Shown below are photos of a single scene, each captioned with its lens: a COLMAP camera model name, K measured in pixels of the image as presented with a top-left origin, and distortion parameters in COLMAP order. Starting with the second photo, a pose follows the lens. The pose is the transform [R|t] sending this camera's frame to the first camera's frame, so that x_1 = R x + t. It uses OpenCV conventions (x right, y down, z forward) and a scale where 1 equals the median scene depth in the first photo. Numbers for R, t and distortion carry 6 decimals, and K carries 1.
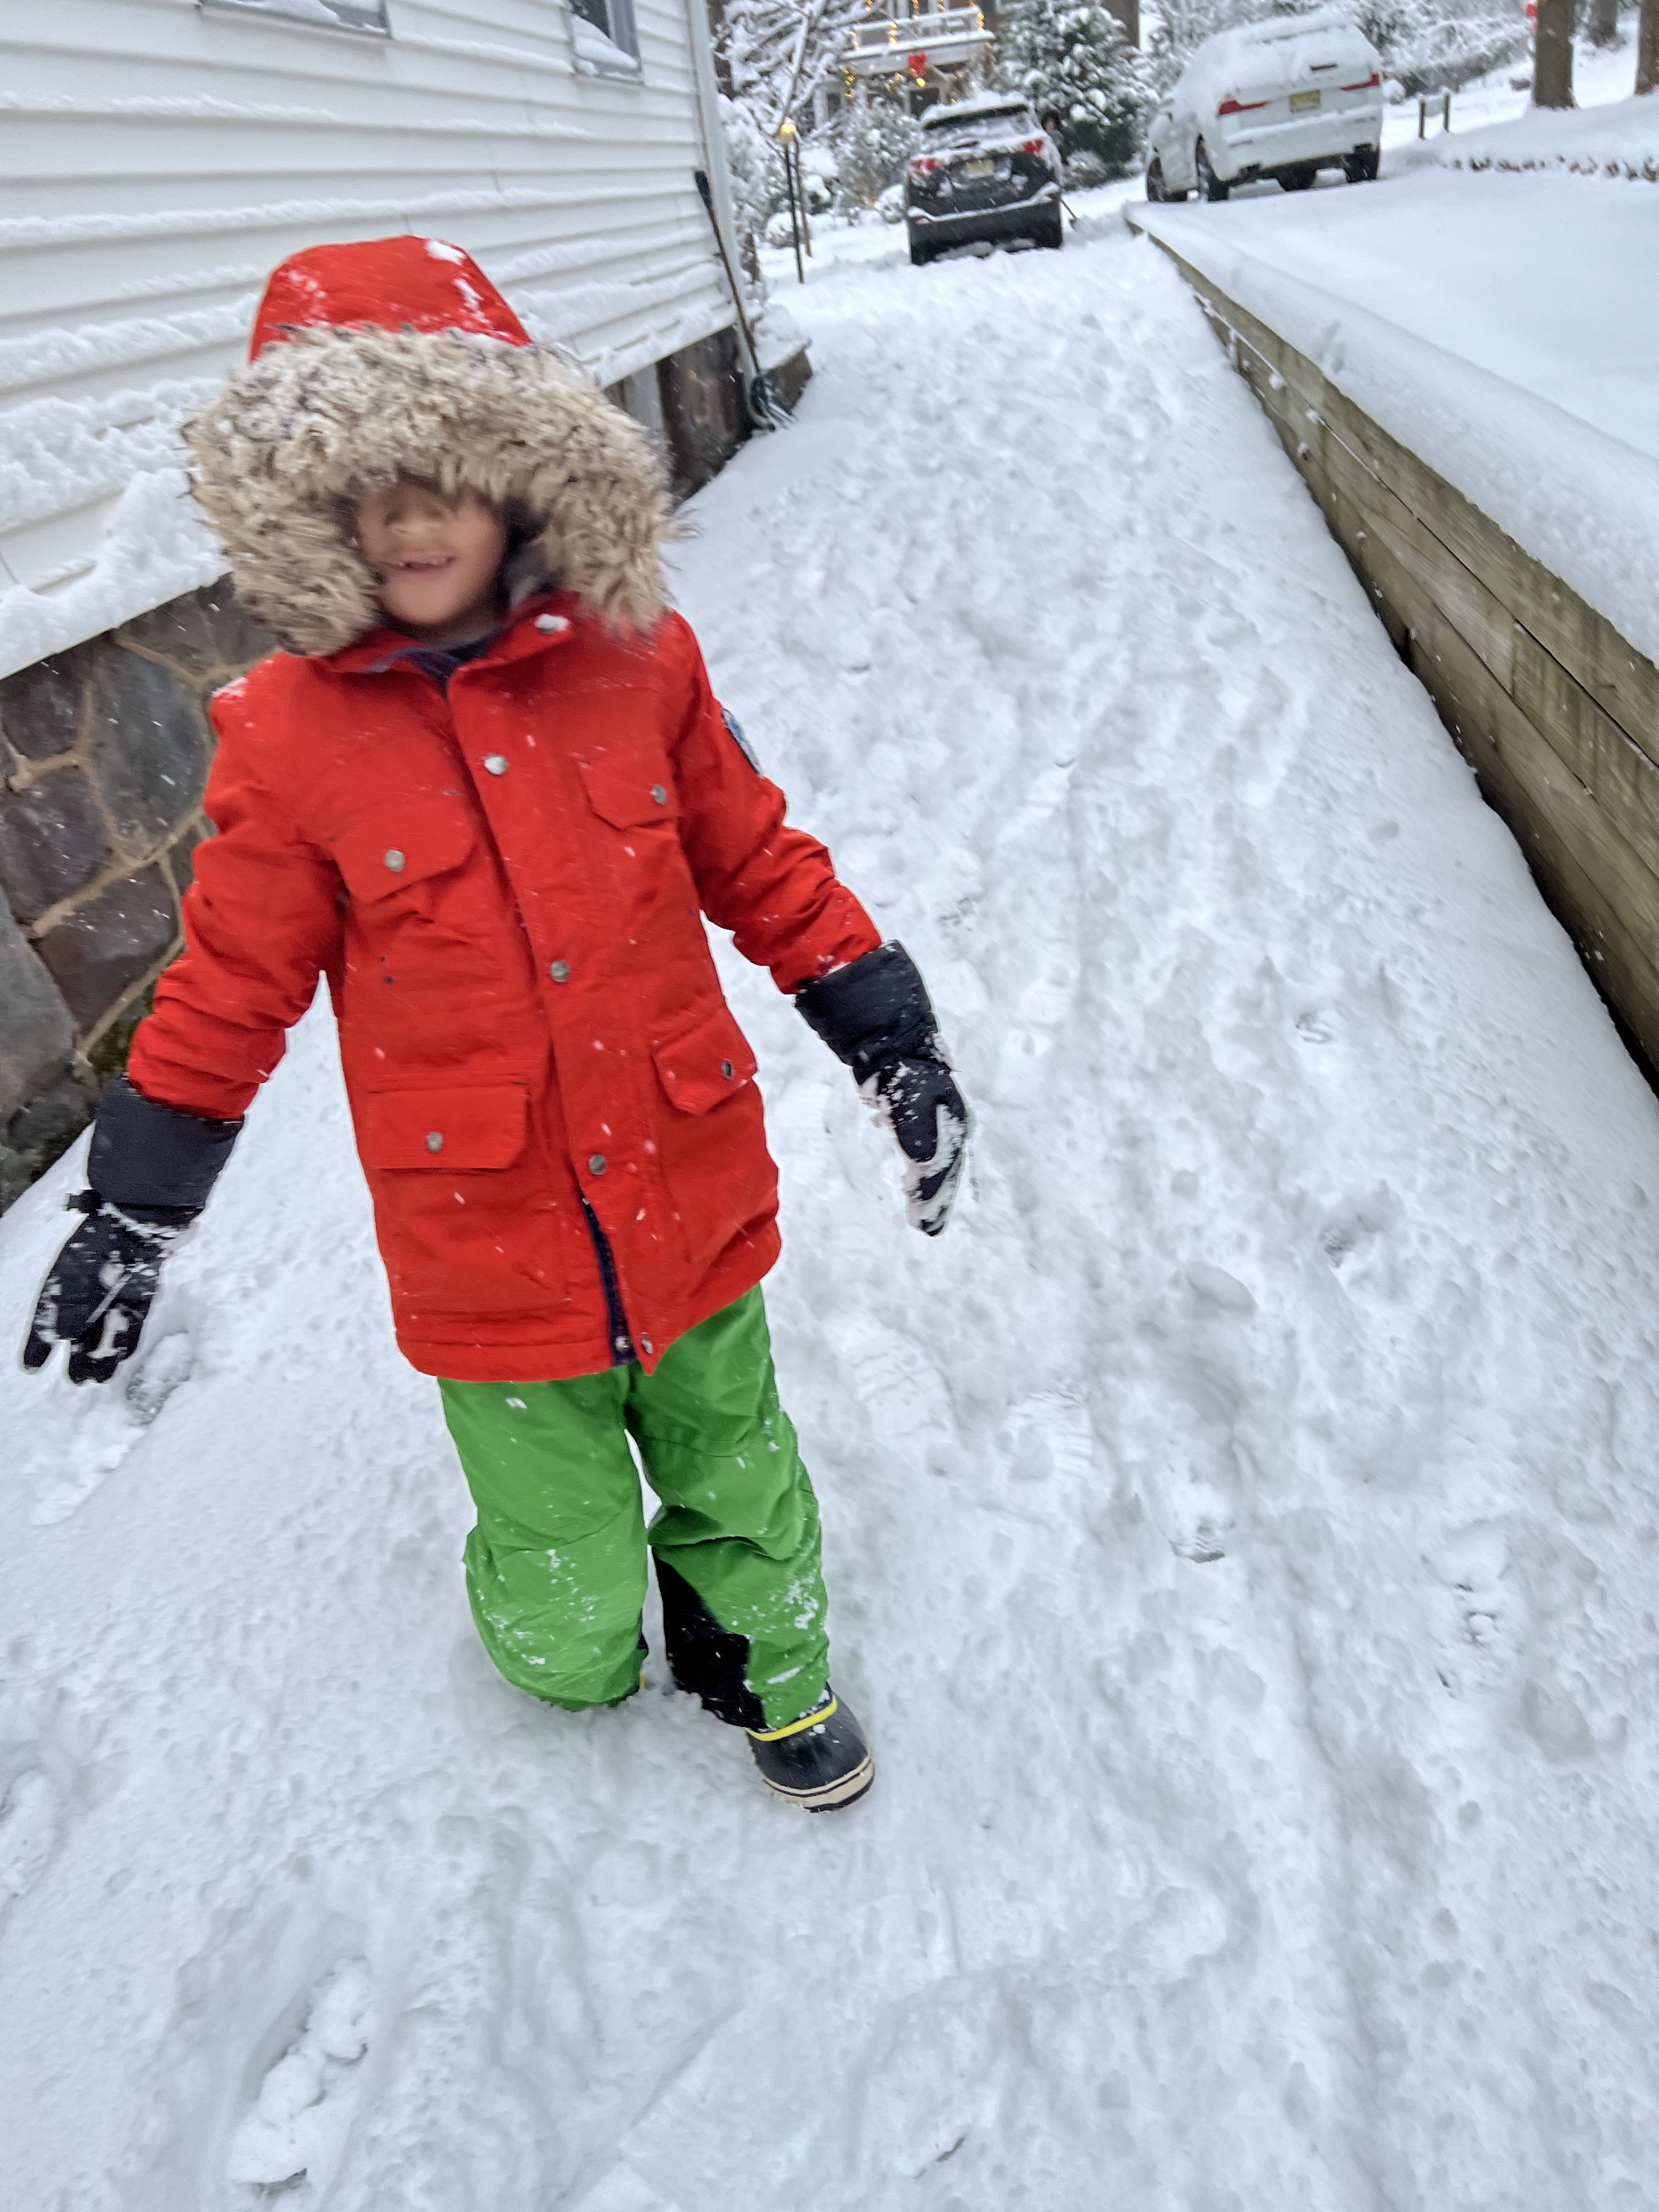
lens RADIAL K [[1648.6, 0, 768.7], [0, 1648.6, 1085.8], [0, 0, 1]] dist [0.040204, -0.041686]
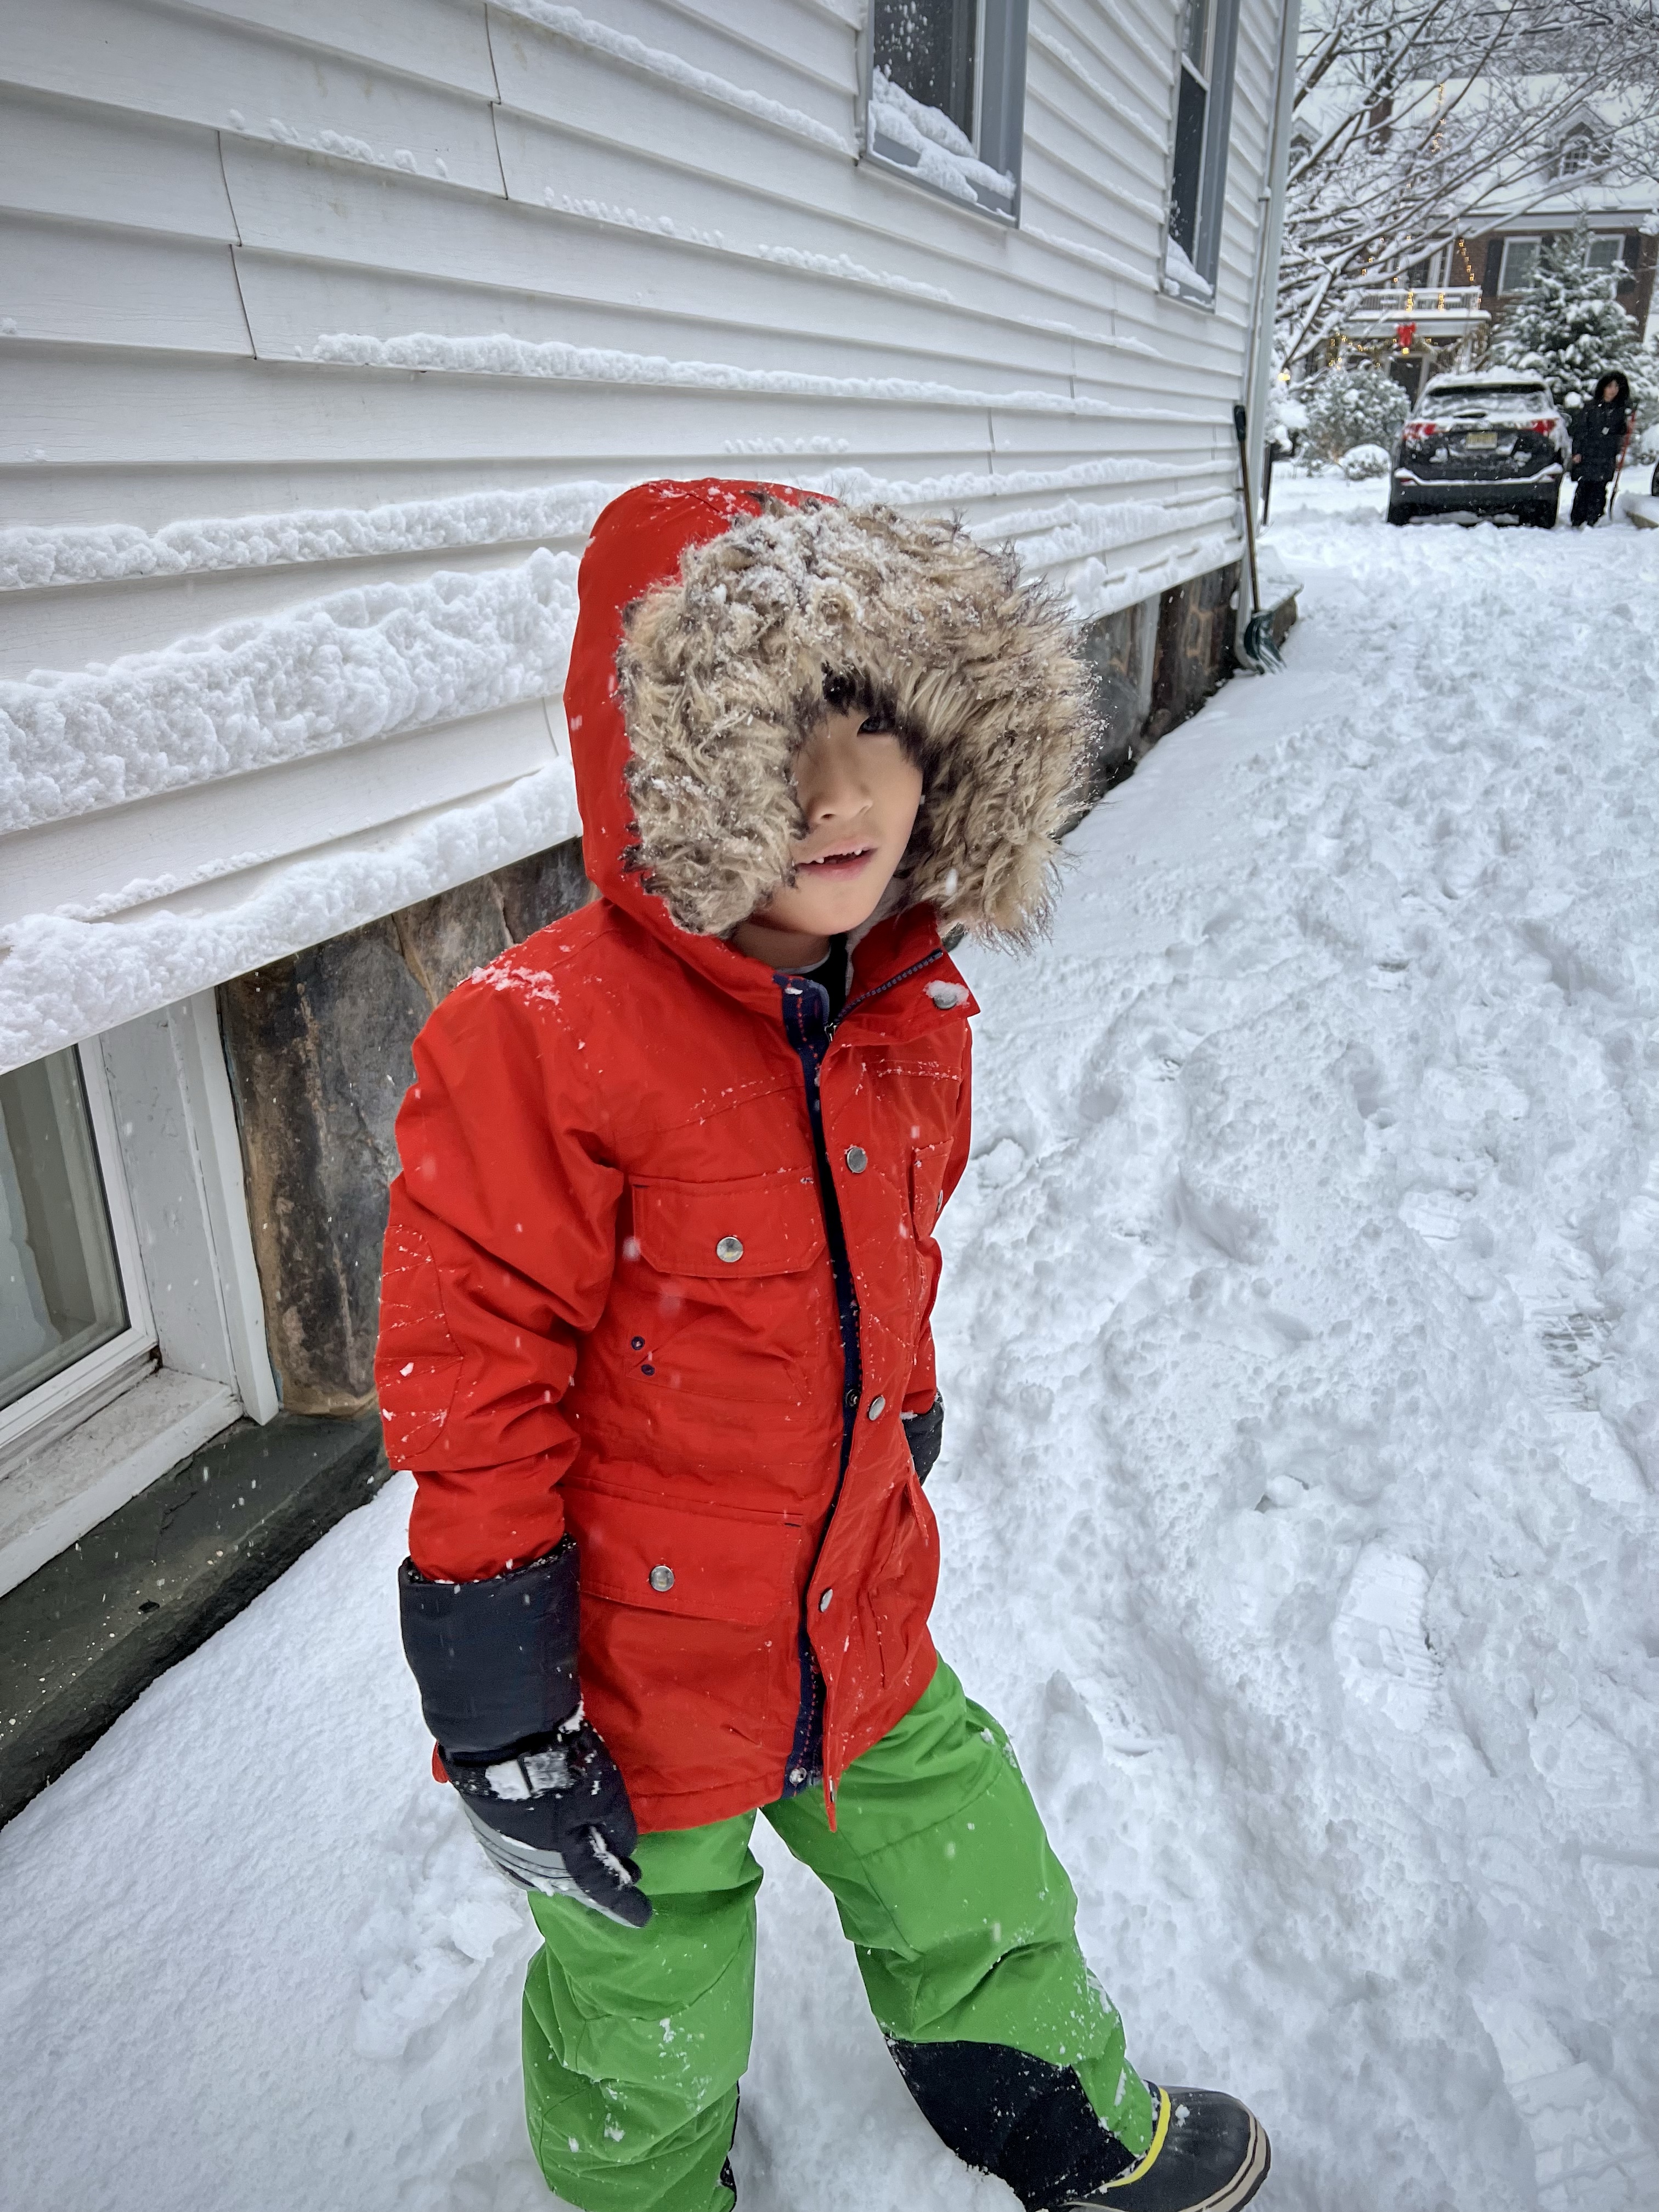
lens RADIAL K [[1648.6, 0, 810.2], [0, 1648.6, 1119.6], [0, 0, 1]] dist [0.040204, -0.041686]
pose [[0.967313, 0.198745, -0.157500, -0.065518], [-0.211820, 0.974731, -0.070939, -0.035805], [0.139421, 0.101982, 0.984968, 0.082256]]
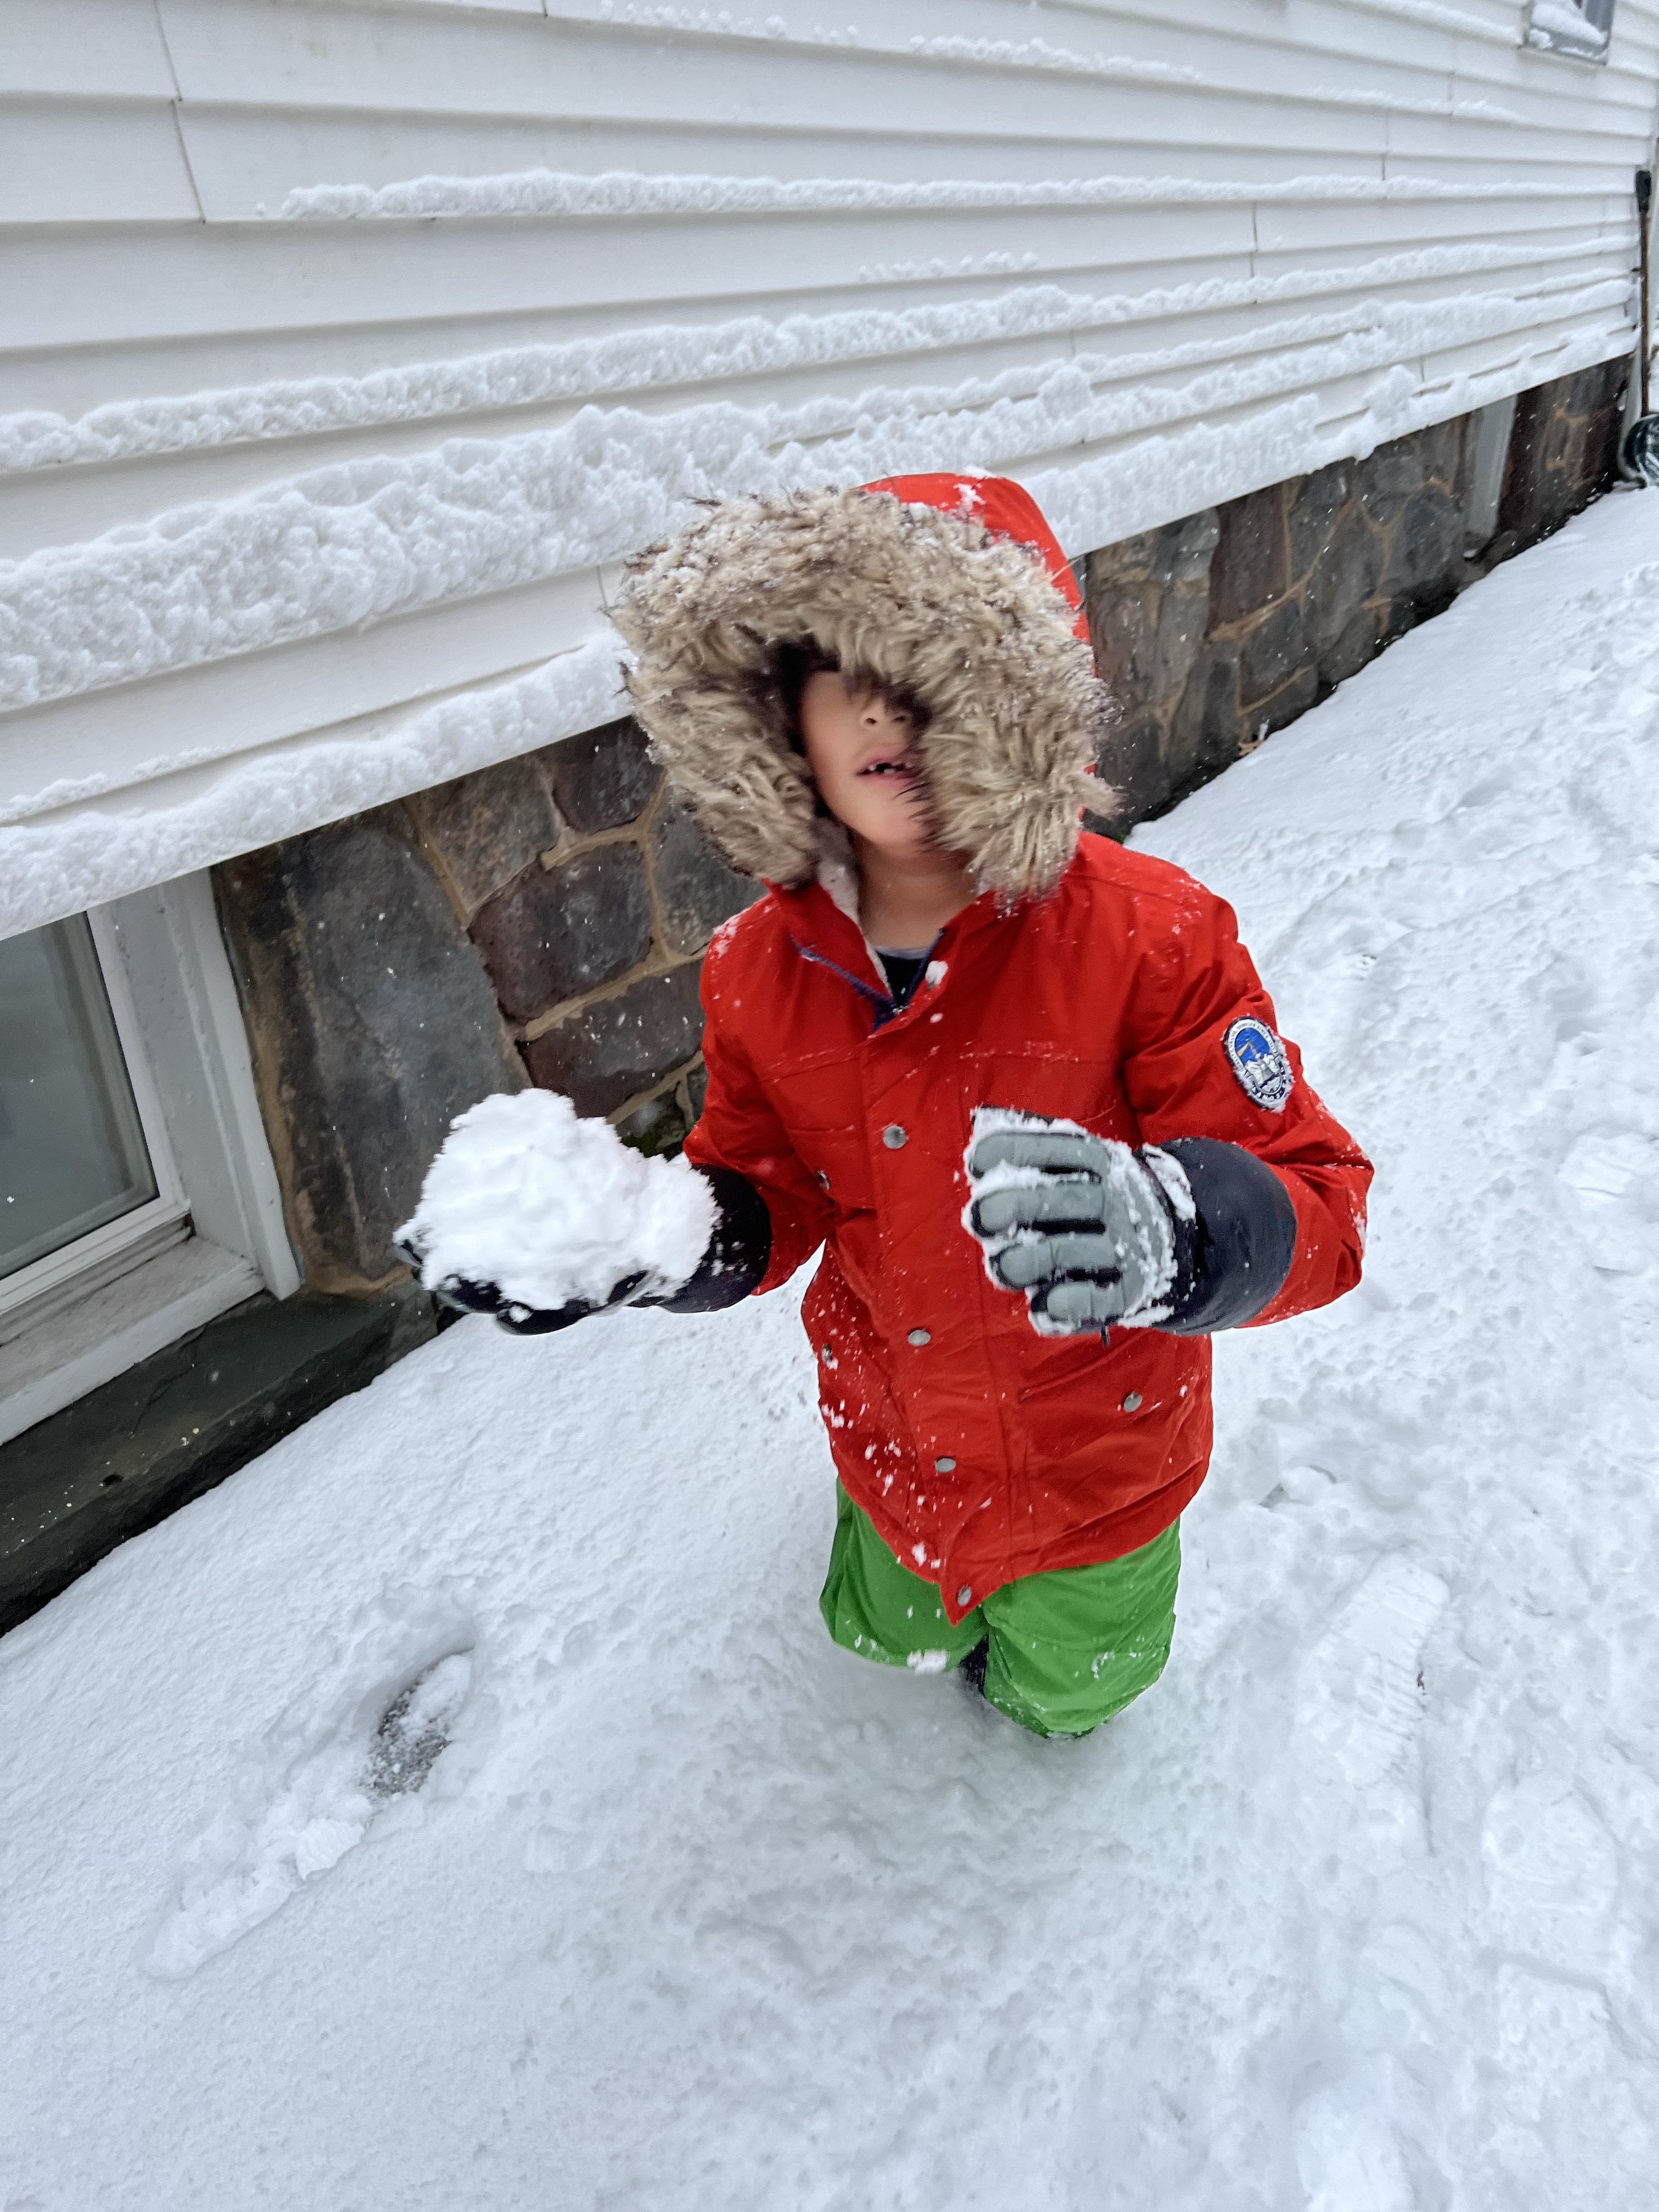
lens RADIAL K [[1648.6, 0, 836.7], [0, 1648.6, 1089.0], [0, 0, 1]] dist [0.040204, -0.041686]
pose [[0.903460, 0.281717, -0.323102, -0.010593], [-0.273914, 0.959174, 0.070397, -0.073576], [0.329743, 0.024902, 0.943742, 0.117294]]
